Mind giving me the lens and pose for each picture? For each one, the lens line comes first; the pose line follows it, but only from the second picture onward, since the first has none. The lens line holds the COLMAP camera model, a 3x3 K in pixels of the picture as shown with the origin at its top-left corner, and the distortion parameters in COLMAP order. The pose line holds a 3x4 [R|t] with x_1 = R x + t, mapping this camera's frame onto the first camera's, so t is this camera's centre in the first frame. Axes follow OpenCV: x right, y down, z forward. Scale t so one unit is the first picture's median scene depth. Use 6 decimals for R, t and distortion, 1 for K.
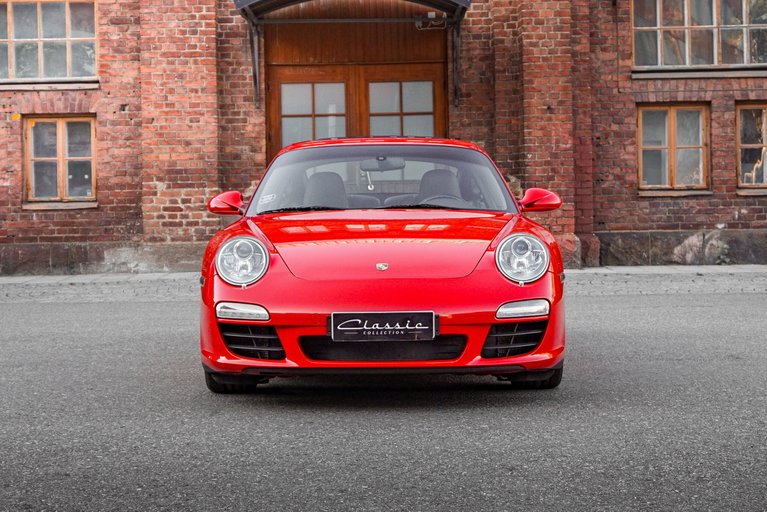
lens RADIAL K [[1281.1, 0, 384.8], [0, 1281.1, 243.5], [0, 0, 1]] dist [-0.053598, 0.238606]
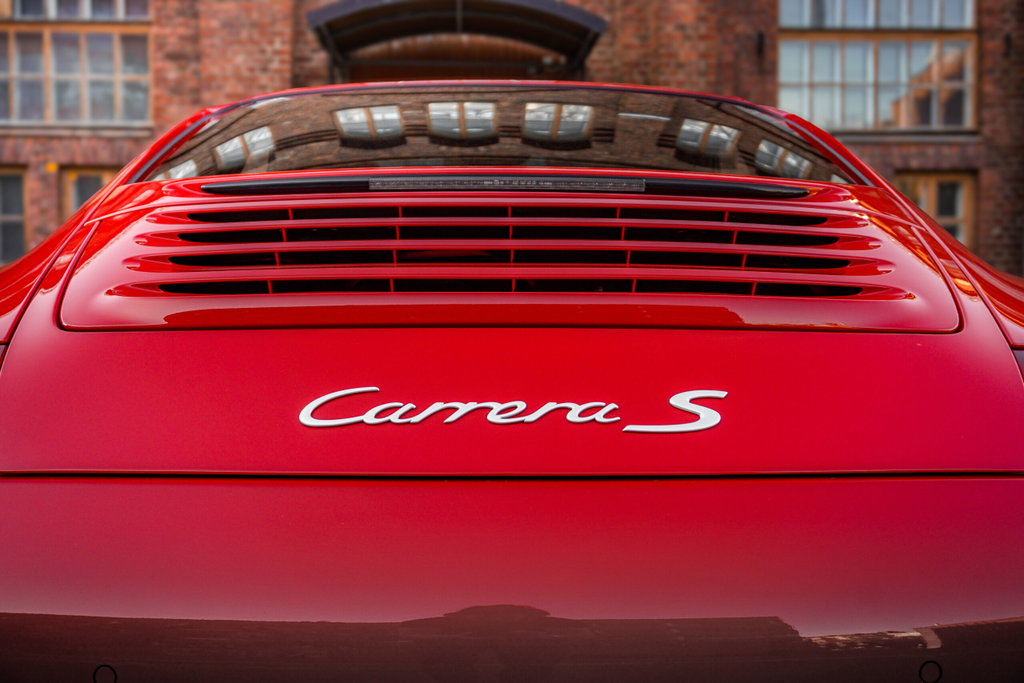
lens RADIAL K [[1030.8, 0, 506.7], [0, 1030.8, 330.9], [0, 0, 1]] dist [-0.002000, 0.008788]
pose [[0.999268, 0.018074, 0.033708, -0.010673], [-0.018559, 0.999728, 0.014126, -0.006997], [-0.033443, -0.014742, 0.999332, 0.310919]]
